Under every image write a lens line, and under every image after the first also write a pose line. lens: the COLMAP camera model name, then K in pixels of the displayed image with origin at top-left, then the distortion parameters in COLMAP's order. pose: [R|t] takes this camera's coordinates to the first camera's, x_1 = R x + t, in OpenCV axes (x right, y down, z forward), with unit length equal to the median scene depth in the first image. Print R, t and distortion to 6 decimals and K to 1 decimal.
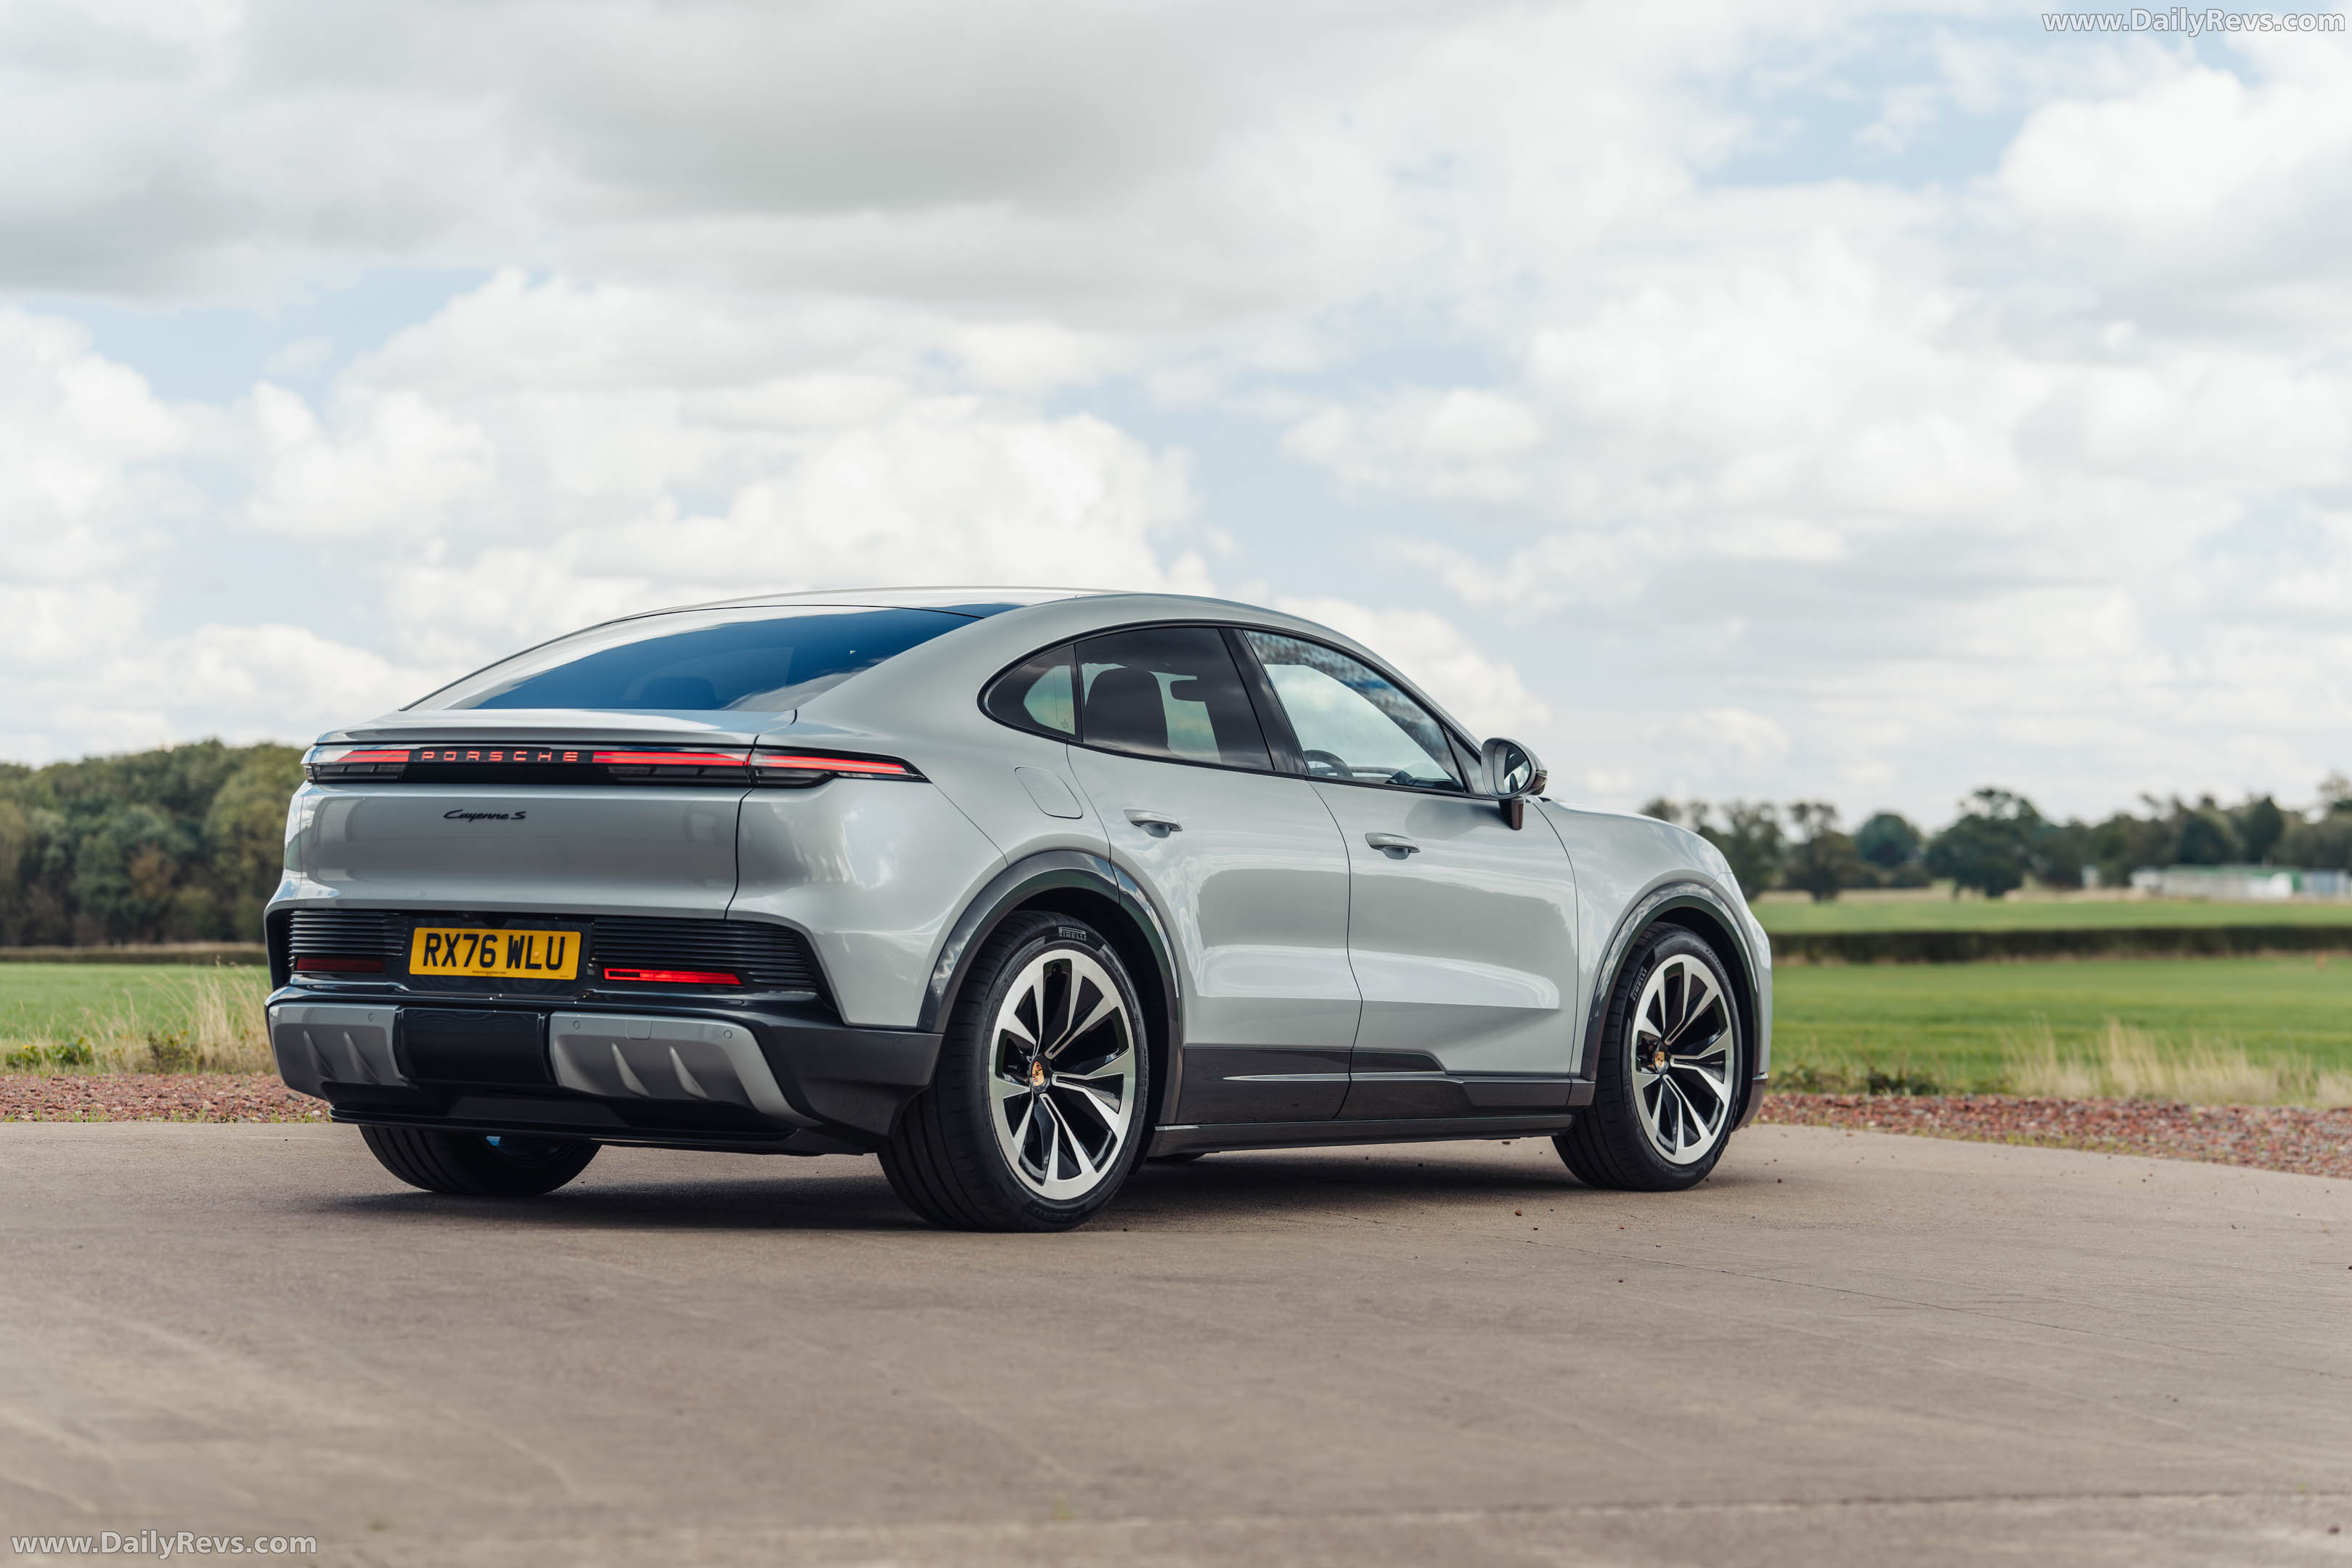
lens RADIAL K [[5162.3, 0, 1171.6], [0, 5162.3, 792.0], [0, 0, 1]] dist [0.162301, 0.000000]
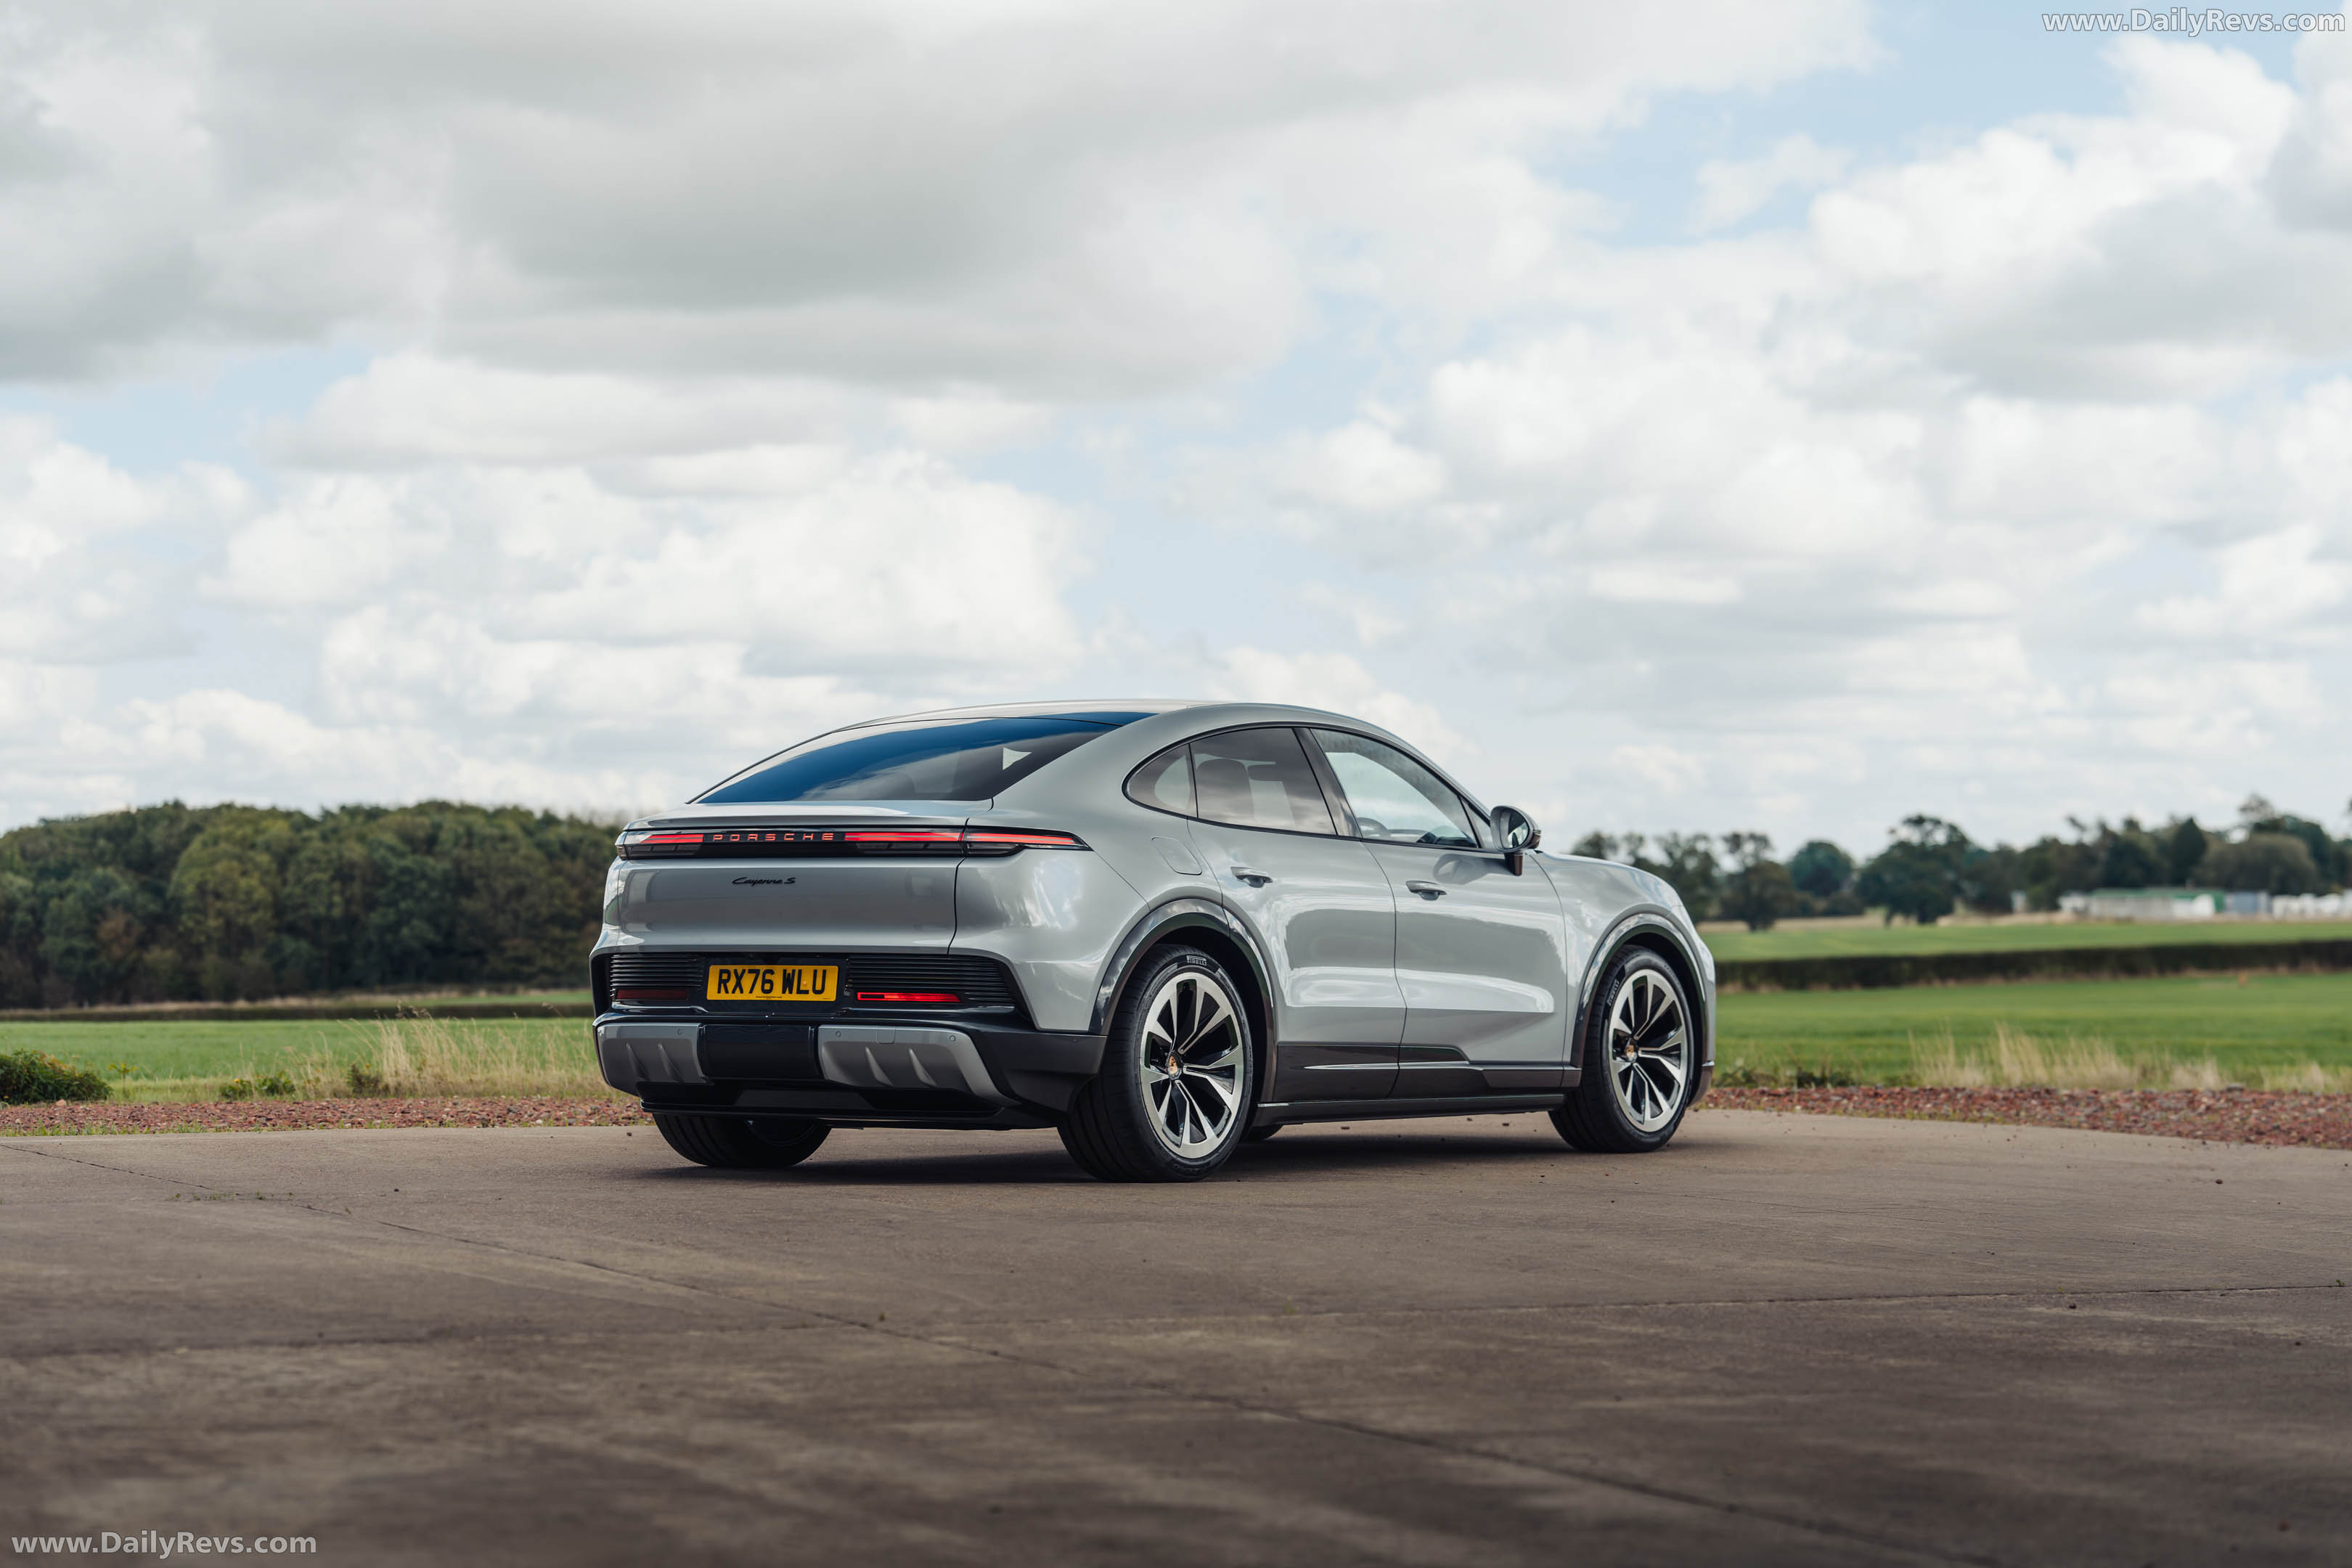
lens RADIAL K [[5227.7, 0, 1171.9], [0, 5227.7, 780.4], [0, 0, 1]] dist [0.109033, 0.000000]
pose [[0.999717, -0.019170, 0.014107, -0.039162], [0.019308, 0.999766, -0.009703, -0.005627], [-0.013917, 0.009973, 0.999853, -0.321722]]
